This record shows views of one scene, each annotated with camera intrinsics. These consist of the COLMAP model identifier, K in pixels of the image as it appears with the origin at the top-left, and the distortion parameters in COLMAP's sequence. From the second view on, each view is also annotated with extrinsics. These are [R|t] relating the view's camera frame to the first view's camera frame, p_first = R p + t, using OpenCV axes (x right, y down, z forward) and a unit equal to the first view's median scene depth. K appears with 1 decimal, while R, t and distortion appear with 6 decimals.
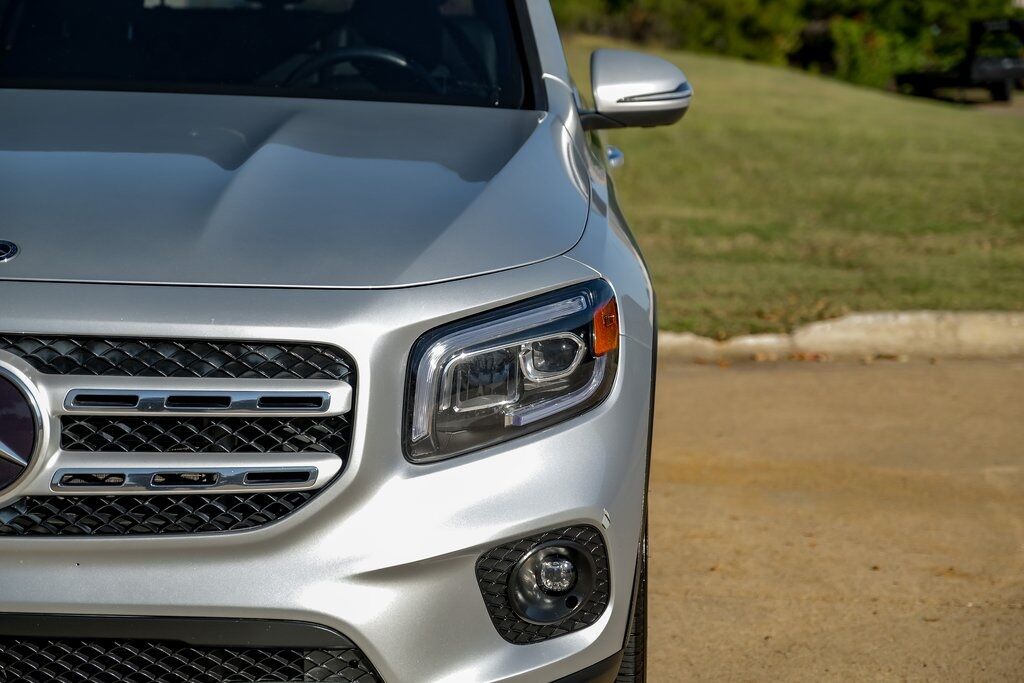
lens RADIAL K [[2744.1, 0, 511.6], [0, 2744.1, 351.2], [0, 0, 1]] dist [0.097814, 0.000000]
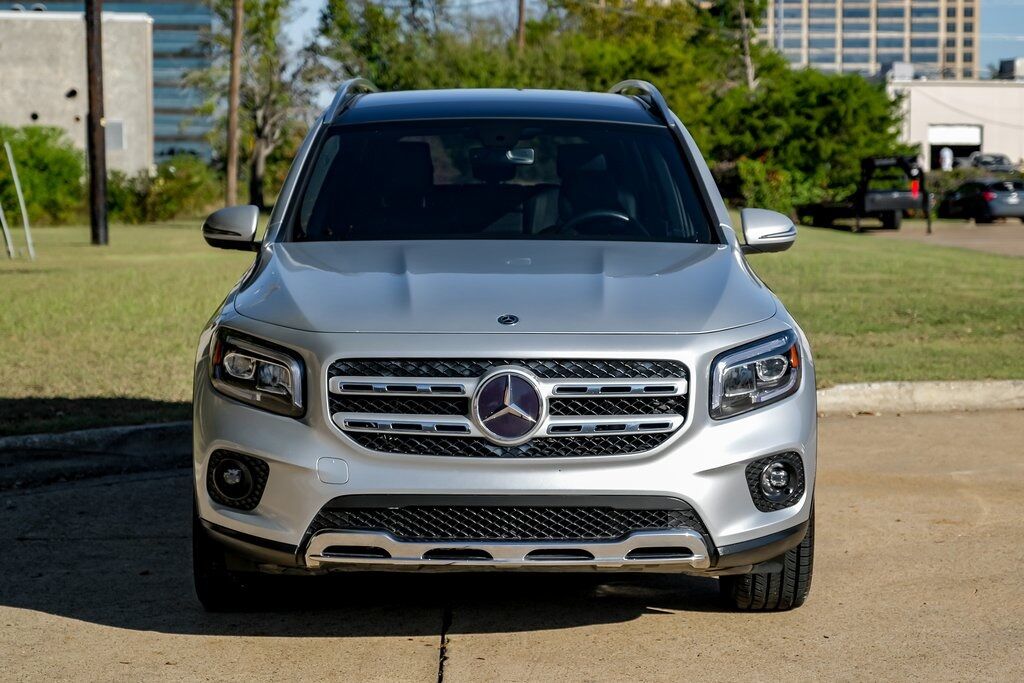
lens RADIAL K [[2642.7, 0, 511.5], [0, 2642.7, 339.1], [0, 0, 1]] dist [0.028553, 0.000000]
pose [[0.998896, -0.027424, 0.038136, -0.190949], [0.029380, 0.998229, -0.051718, 0.057833], [-0.036650, 0.052781, 0.997933, -0.695284]]
